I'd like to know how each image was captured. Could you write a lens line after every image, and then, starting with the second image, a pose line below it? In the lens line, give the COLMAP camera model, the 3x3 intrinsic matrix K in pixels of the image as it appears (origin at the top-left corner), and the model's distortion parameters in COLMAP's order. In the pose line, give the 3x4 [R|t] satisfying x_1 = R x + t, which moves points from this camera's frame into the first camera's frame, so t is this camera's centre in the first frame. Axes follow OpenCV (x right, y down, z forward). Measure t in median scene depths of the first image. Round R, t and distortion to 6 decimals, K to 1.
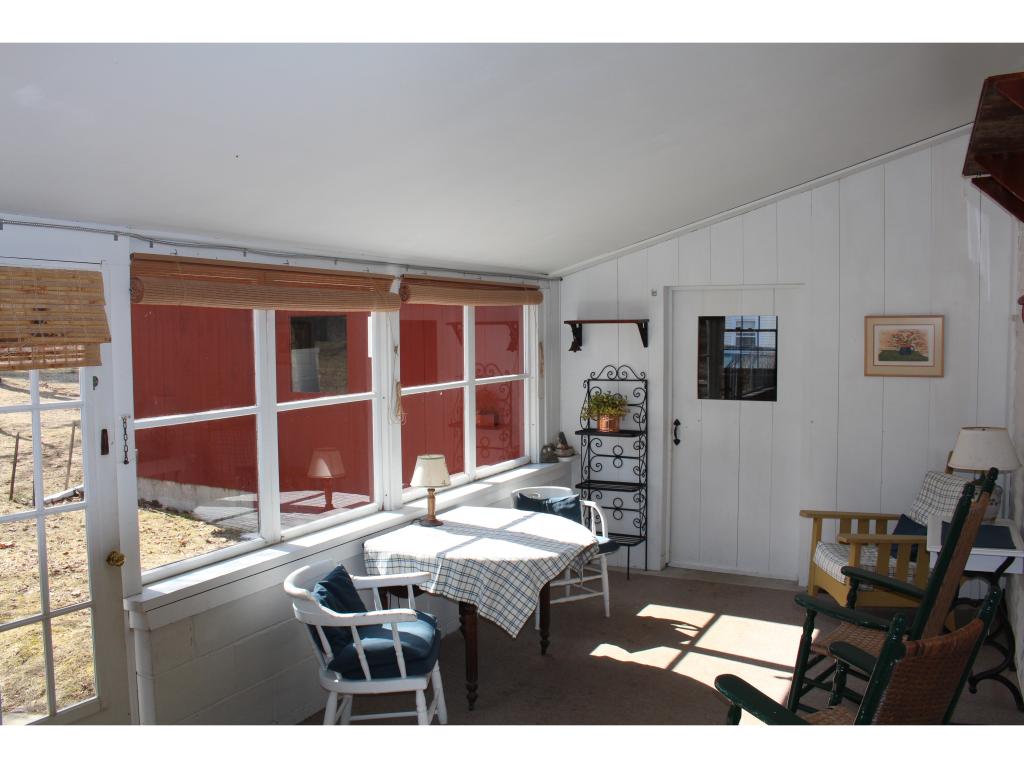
lens RADIAL K [[865.5, 0, 513.6], [0, 865.5, 384.9], [0, 0, 1]] dist [-0.120063, 0.019562]
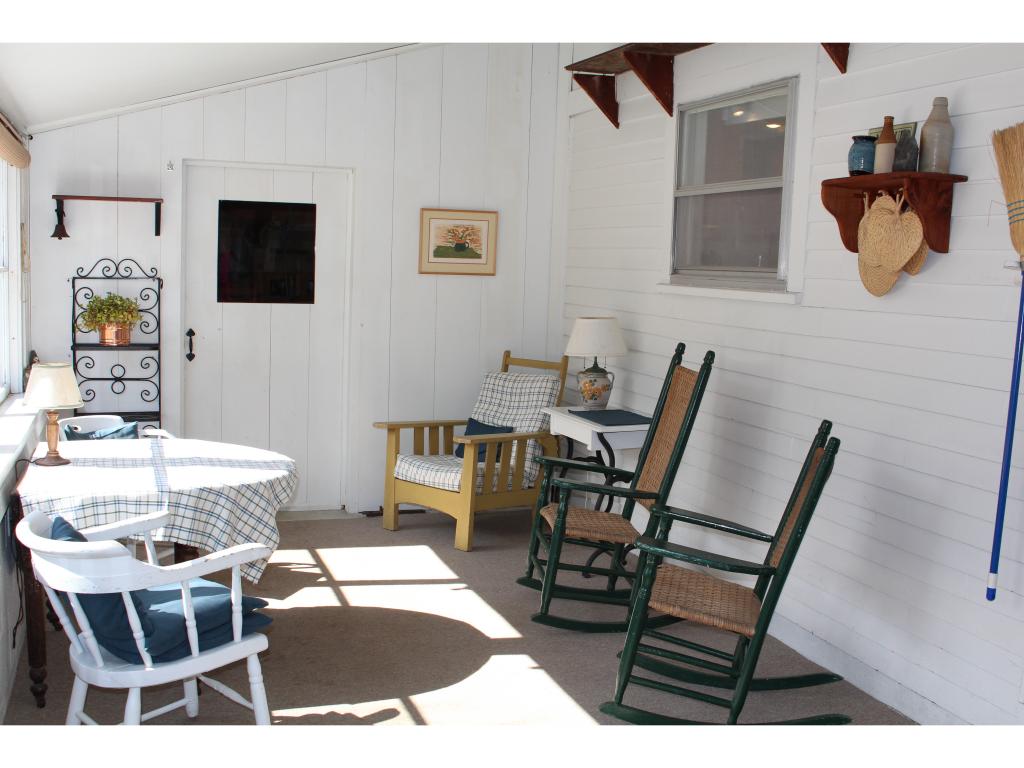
lens RADIAL K [[1080.6, 0, 510.8], [0, 1080.6, 382.0], [0, 0, 1]] dist [-0.100027, 0.000000]
pose [[0.677679, -0.047074, 0.733849, -0.398391], [0.012285, 0.998534, 0.052708, 0.048129], [-0.735255, -0.026704, 0.677264, 0.133213]]
